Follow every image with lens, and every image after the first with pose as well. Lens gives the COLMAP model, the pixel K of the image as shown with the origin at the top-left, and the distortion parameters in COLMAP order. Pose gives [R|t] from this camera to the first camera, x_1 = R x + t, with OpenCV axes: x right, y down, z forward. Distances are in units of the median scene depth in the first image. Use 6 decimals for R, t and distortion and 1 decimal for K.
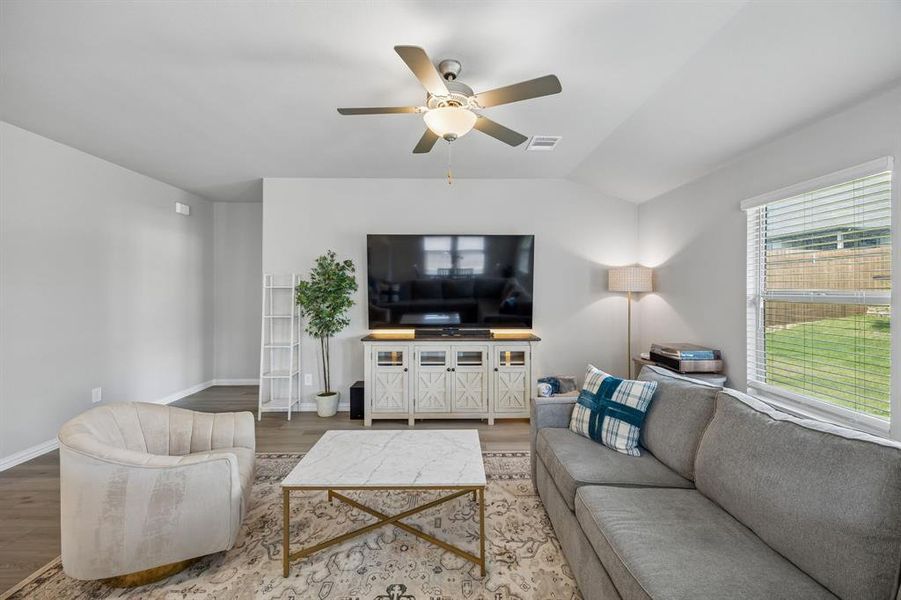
lens RADIAL K [[353.5, 0, 454.3], [0, 353.5, 291.7], [0, 0, 1]] dist [0.001980, -0.000004]
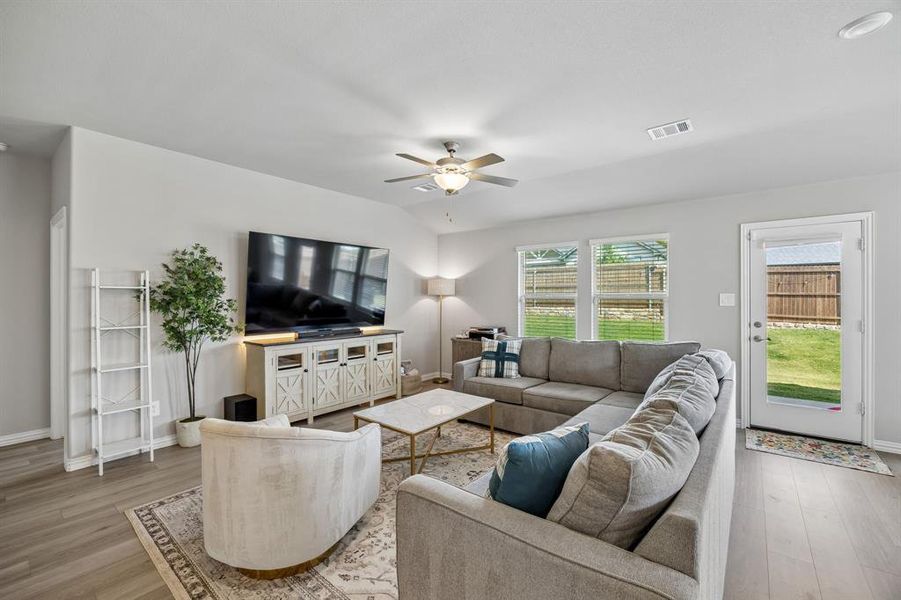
lens RADIAL K [[376.3, 0, 453.4], [0, 376.3, 297.0], [0, 0, 1]] dist [-0.008581, 0.000230]
pose [[0.636046, -0.000663, 0.771651, -0.700490], [0.003599, 0.999991, -0.002106, 0.011786], [-0.771643, 0.004117, 0.636043, -0.020777]]
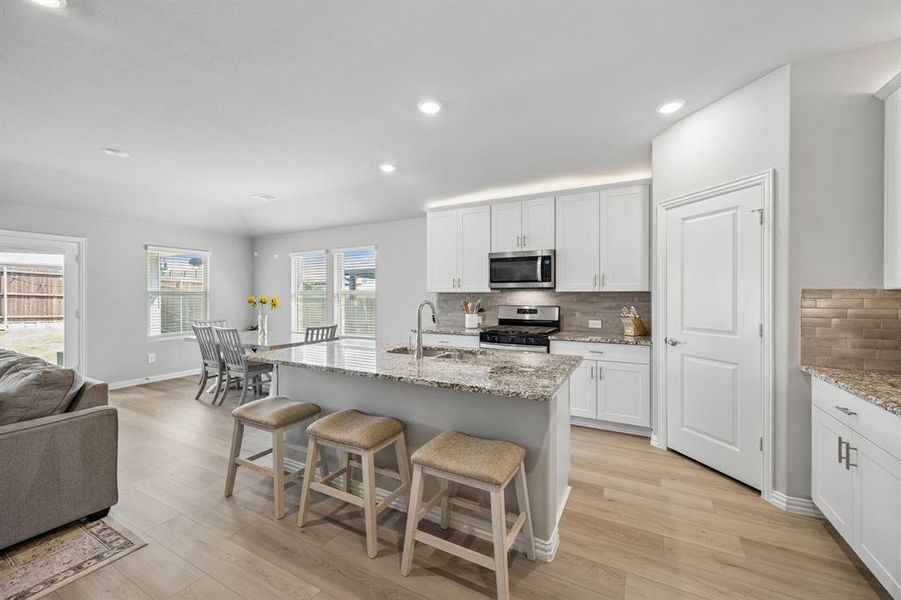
lens RADIAL K [[353.5, 0, 456.4], [0, 353.5, 295.9], [0, 0, 1]] dist [0.001980, -0.000004]
pose [[-0.876939, 0.004134, 0.480583, -1.194938], [0.006024, 0.999979, 0.002390, 0.026150], [-0.480563, 0.004991, -0.876946, 0.258244]]
